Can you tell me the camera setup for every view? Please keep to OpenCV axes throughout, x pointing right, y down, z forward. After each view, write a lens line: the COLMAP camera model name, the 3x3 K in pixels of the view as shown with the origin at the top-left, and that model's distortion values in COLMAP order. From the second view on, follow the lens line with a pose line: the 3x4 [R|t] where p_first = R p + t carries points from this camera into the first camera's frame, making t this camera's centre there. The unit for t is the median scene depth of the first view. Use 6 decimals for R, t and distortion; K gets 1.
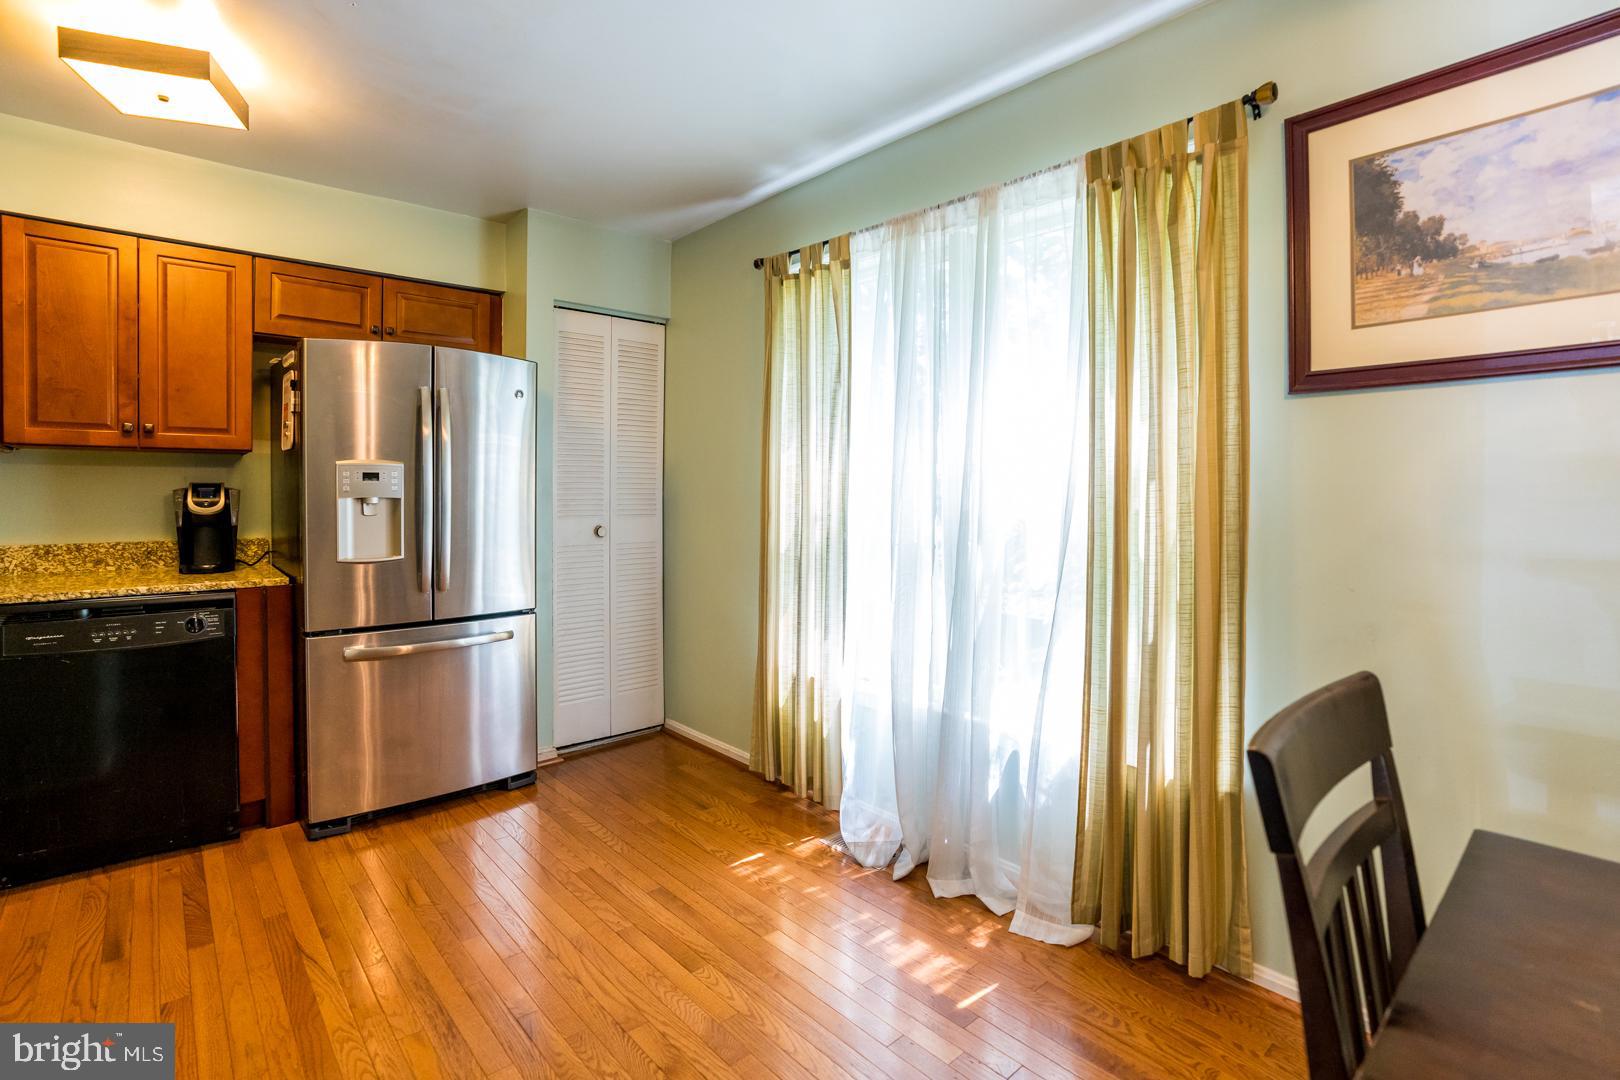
lens RADIAL K [[757.2, 0, 804.3], [0, 757.2, 516.5], [0, 0, 1]] dist [-0.057167, 0.020250]
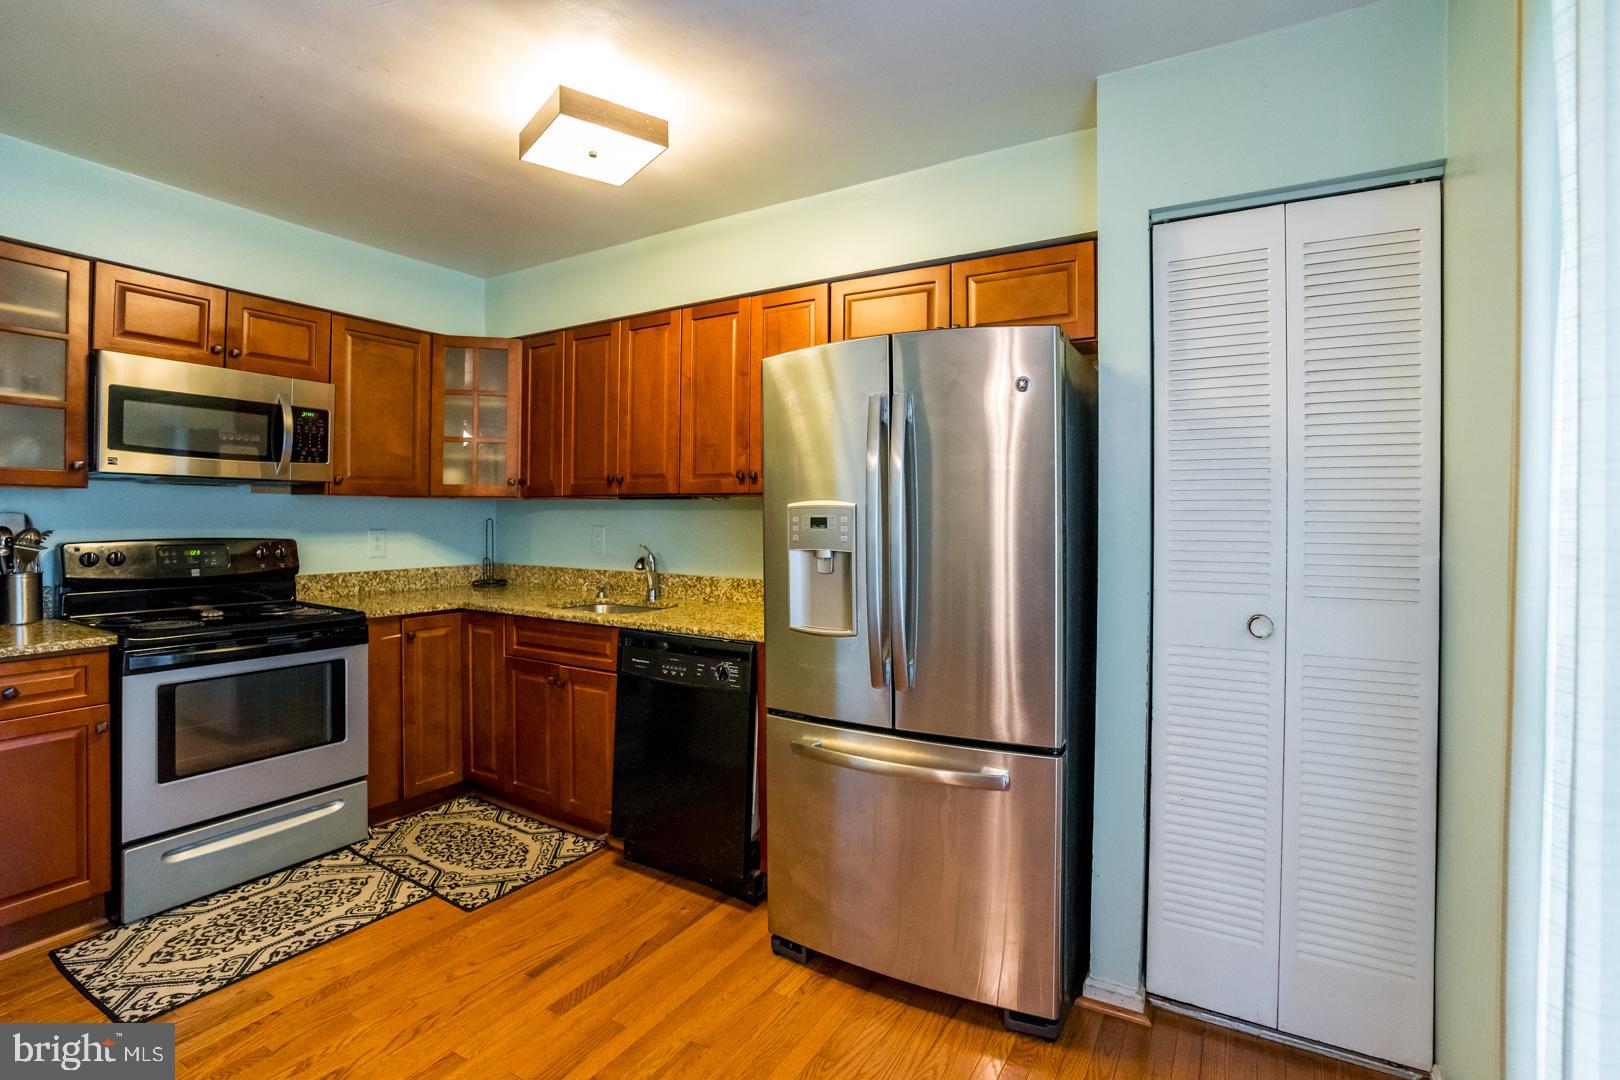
lens RADIAL K [[757.2, 0, 804.3], [0, 757.2, 516.5], [0, 0, 1]] dist [-0.057167, 0.020250]
pose [[0.312095, -0.002968, -0.950046, 0.155115], [-0.037799, 0.999165, -0.015539, -0.047504], [0.949299, 0.040760, 0.311722, 0.744280]]
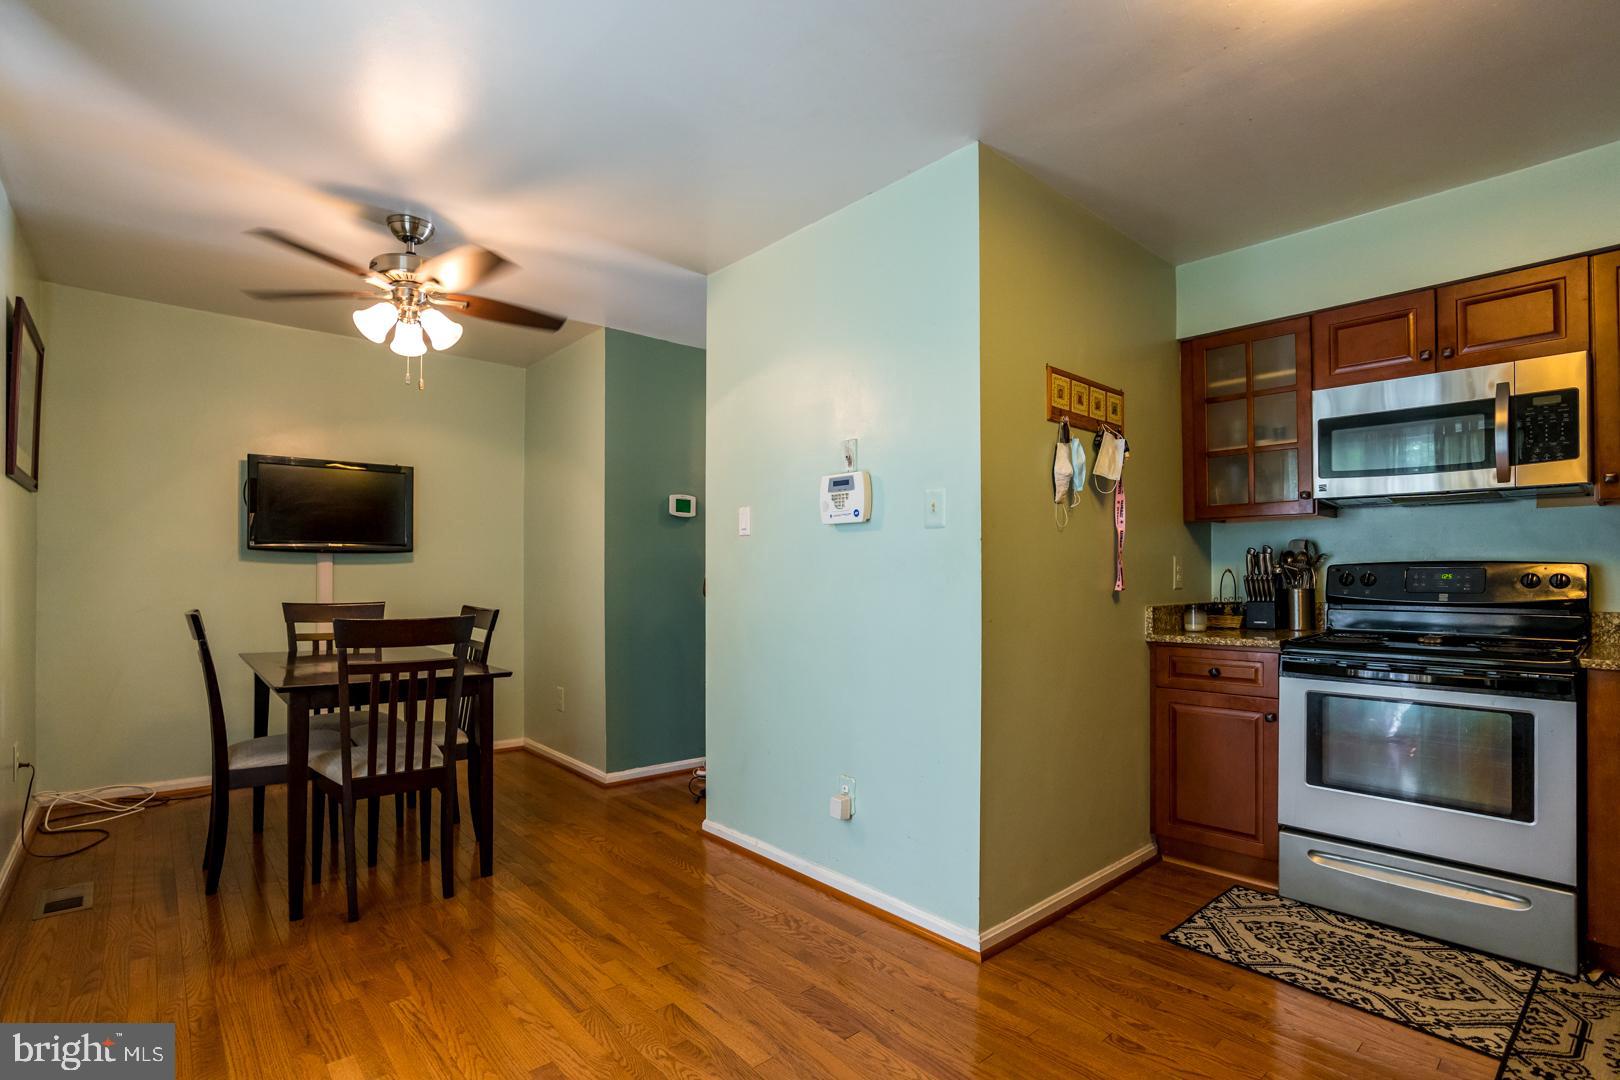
lens RADIAL K [[763.6, 0, 818.1], [0, 763.6, 570.0], [0, 0, 1]] dist [-0.058878, 0.020918]
pose [[-0.999784, -0.005686, -0.020012, -0.278072], [-0.006261, 0.999566, 0.028781, -0.008752], [0.019840, 0.028900, -0.999385, 1.241733]]
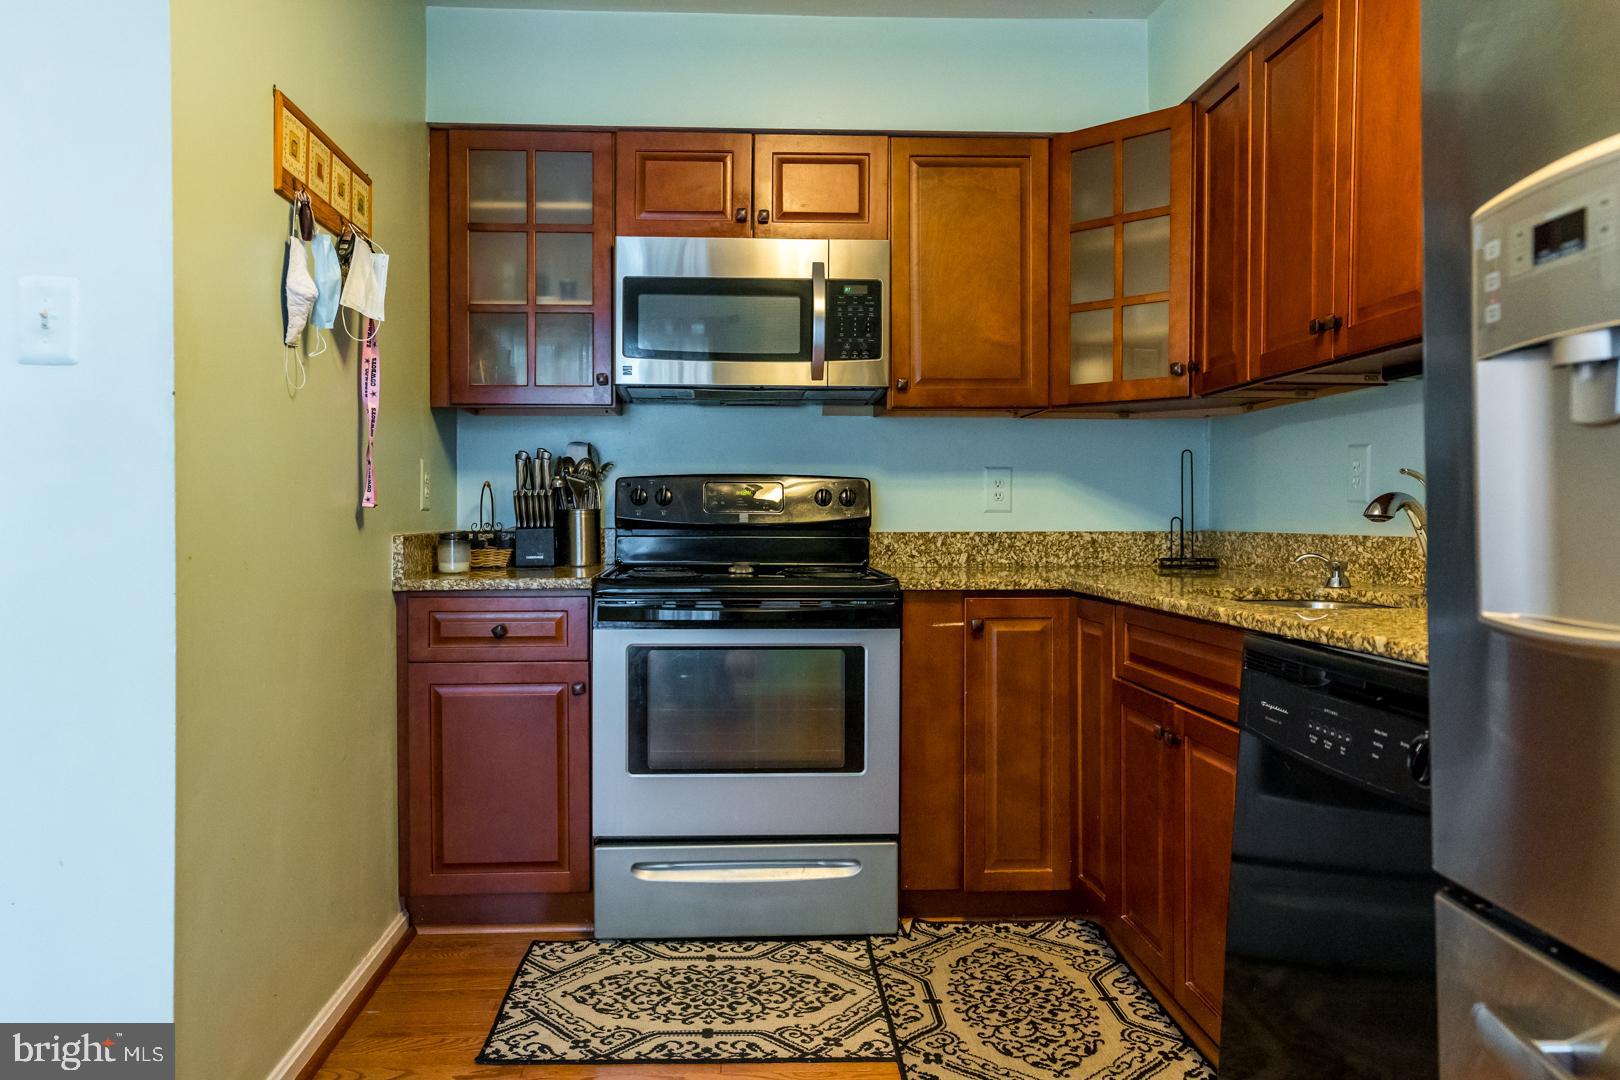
lens RADIAL K [[1097.0, 0, 760.3], [0, 1097.0, 523.8], [0, 0, 1]] dist [-0.000056, 0.001985]
pose [[-0.621515, 0.000389, -0.783402, -0.200232], [-0.032362, 0.999134, 0.026171, 0.026947], [0.782733, 0.041618, -0.620964, 1.022617]]
